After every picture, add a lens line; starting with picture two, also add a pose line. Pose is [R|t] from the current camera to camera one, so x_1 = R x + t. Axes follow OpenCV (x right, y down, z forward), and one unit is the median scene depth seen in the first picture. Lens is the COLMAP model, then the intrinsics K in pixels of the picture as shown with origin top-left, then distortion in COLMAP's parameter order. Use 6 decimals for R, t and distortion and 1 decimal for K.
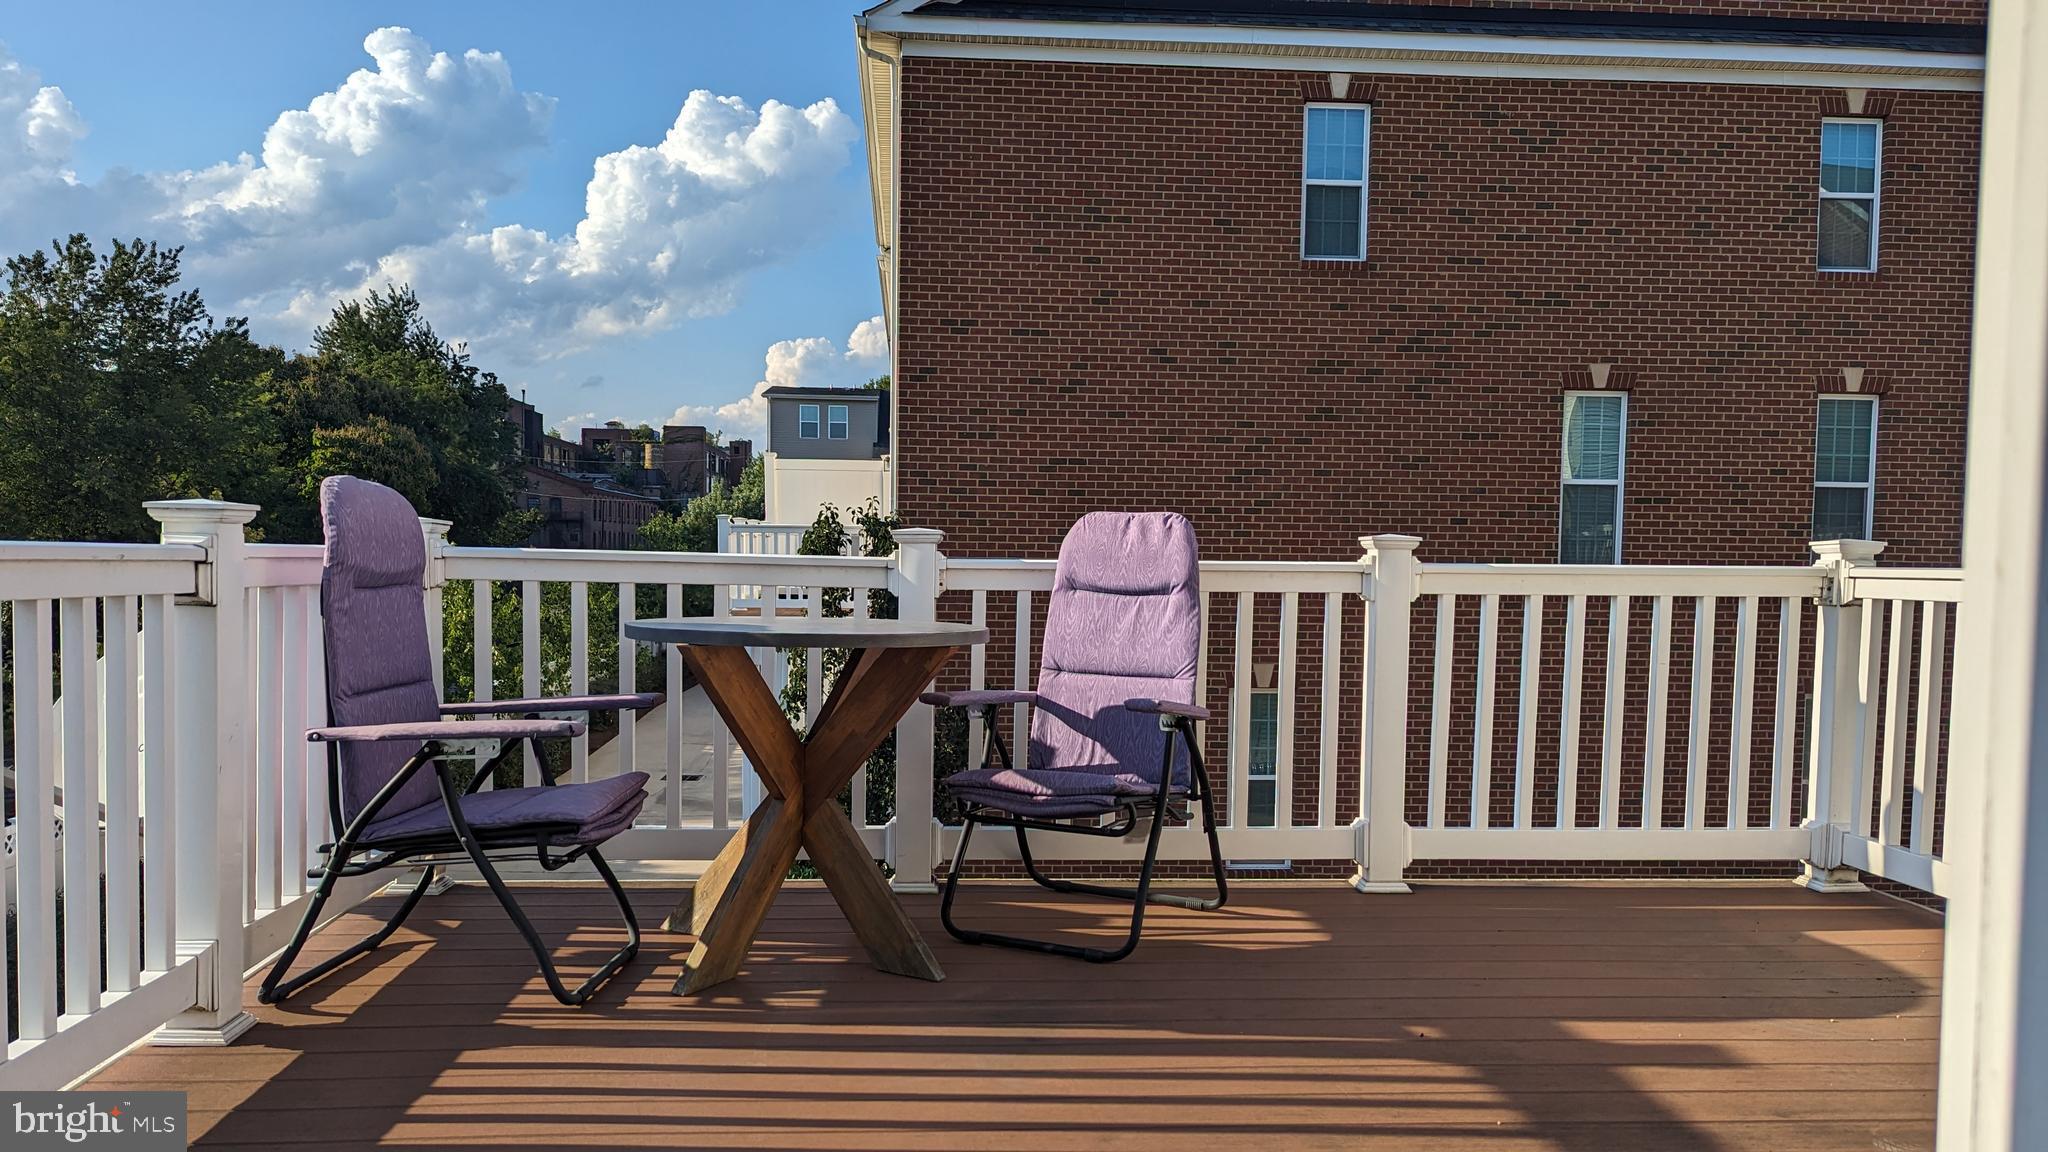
lens RADIAL K [[1471.1, 0, 999.9], [0, 1471.1, 603.9], [0, 0, 1]] dist [0.105804, -0.139048]
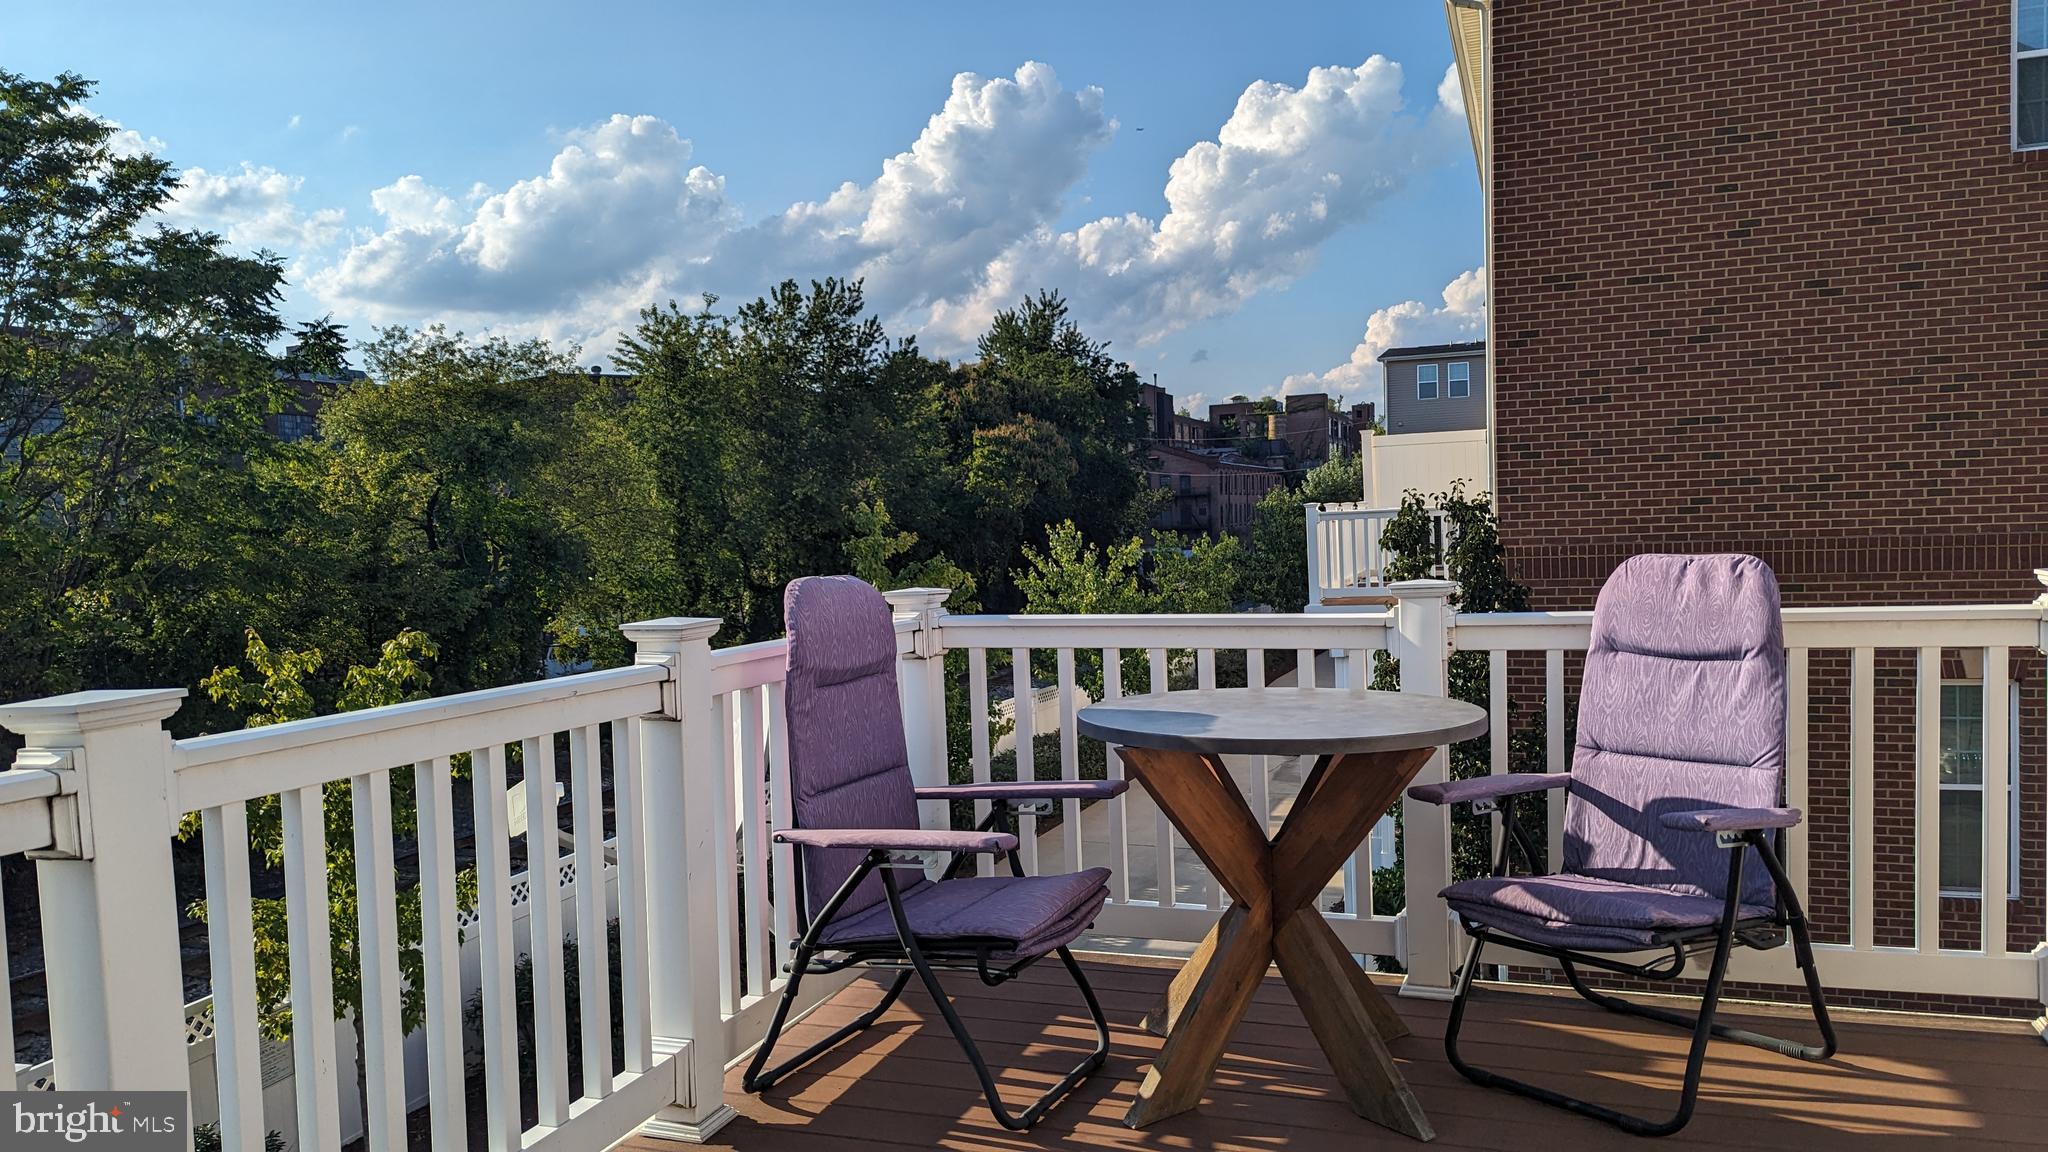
lens RADIAL K [[1454.6, 0, 1019.4], [0, 1454.6, 595.1], [0, 0, 1]] dist [0.084332, -0.080631]
pose [[0.917597, -0.028746, -0.396472, 0.071374], [0.035683, 0.999312, 0.010130, -0.061073], [0.395908, -0.023442, 0.917991, 0.107098]]
